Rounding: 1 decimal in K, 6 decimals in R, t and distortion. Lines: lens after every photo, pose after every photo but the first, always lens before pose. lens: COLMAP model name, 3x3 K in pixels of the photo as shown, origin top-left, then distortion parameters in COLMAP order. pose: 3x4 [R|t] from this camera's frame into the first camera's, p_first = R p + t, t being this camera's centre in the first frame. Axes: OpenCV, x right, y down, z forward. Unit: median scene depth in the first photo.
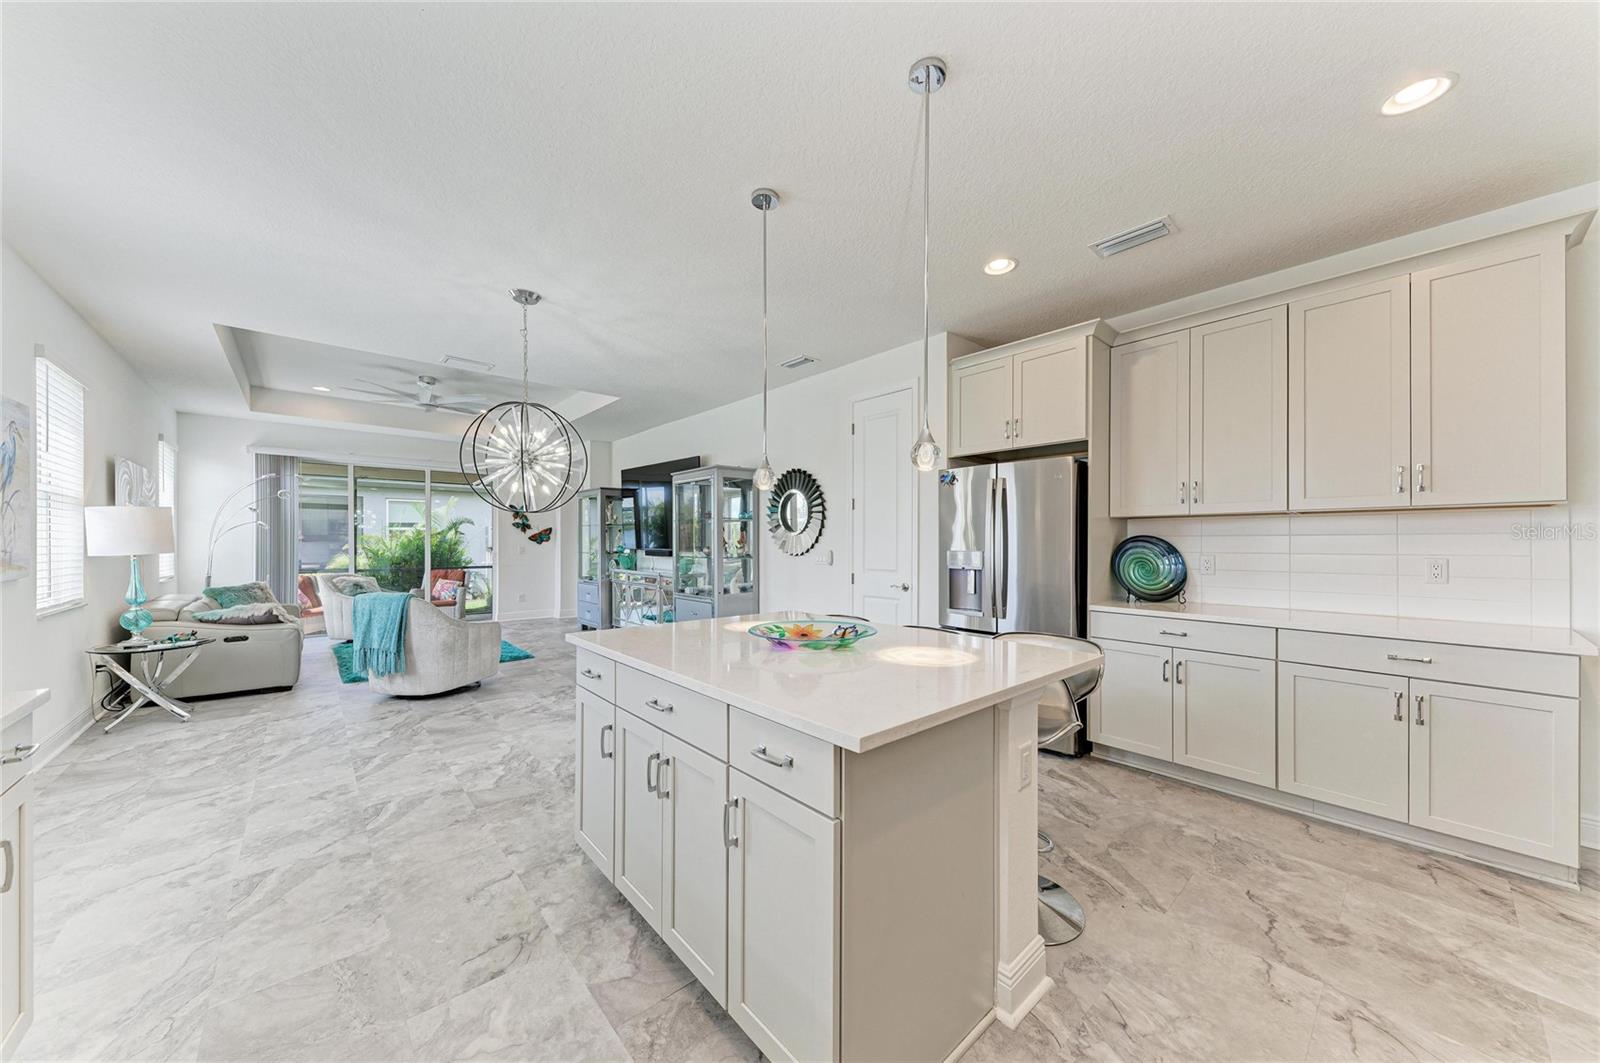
lens RADIAL K [[549.7, 0, 812.1], [0, 549.7, 540.9], [0, 0, 1]] dist [-0.001200, 0.000072]
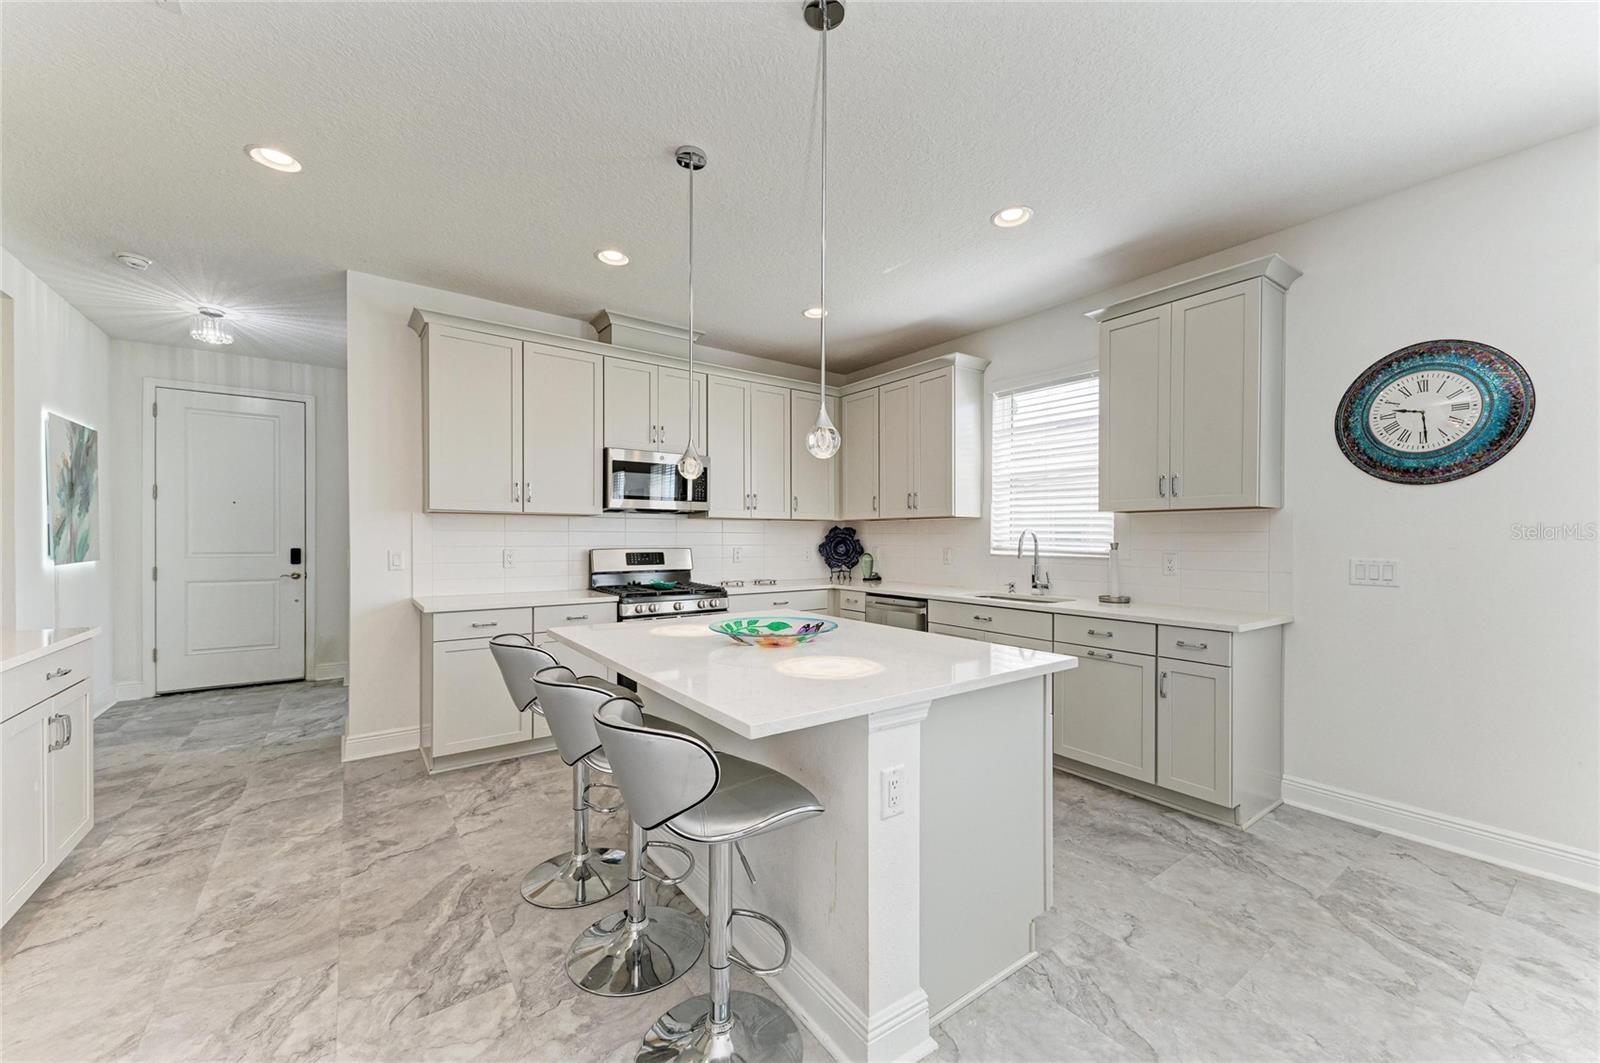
lens RADIAL K [[618.4, 0, 805.1], [0, 618.4, 540.6], [0, 0, 1]] dist [0.017699, -0.005526]
pose [[-0.994366, -0.005115, 0.105877, -0.112870], [-0.004880, 0.999985, 0.002477, 0.002816], [-0.105888, 0.001946, -0.994376, 1.367619]]
